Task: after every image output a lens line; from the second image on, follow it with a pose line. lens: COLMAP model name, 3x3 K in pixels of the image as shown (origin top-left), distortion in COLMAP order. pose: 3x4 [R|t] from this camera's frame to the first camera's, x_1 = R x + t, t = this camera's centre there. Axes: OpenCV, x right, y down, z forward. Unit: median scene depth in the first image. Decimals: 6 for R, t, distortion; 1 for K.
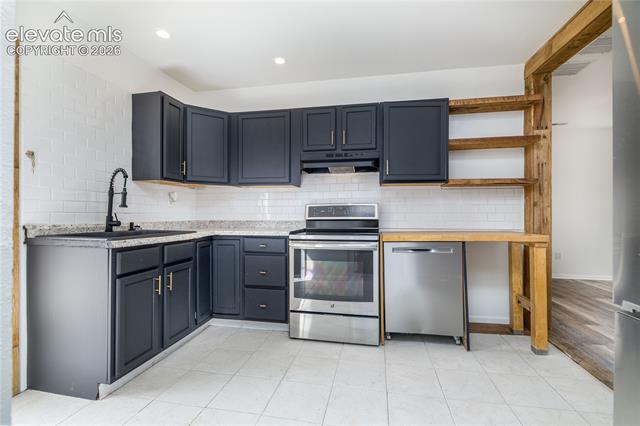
lens RADIAL K [[287.7, 0, 319.4], [0, 287.7, 214.0], [0, 0, 1]] dist [-0.001649, -0.000026]
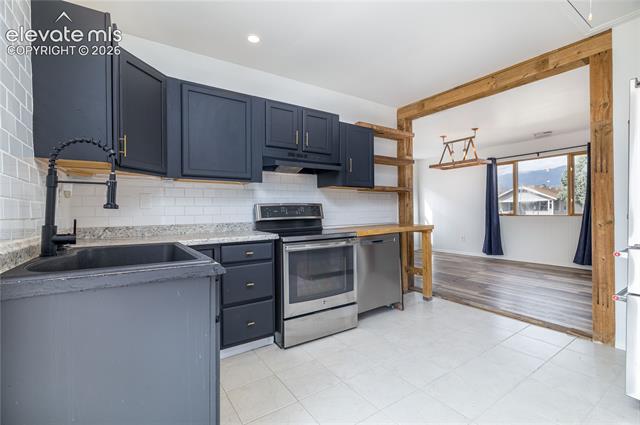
lens RADIAL K [[287.7, 0, 319.4], [0, 287.7, 213.5], [0, 0, 1]] dist [-0.001649, -0.000026]
pose [[0.710956, -0.015994, 0.703054, -0.628454], [0.013924, 0.999866, 0.008667, -0.009949], [-0.703098, 0.003628, 0.711084, 0.246551]]
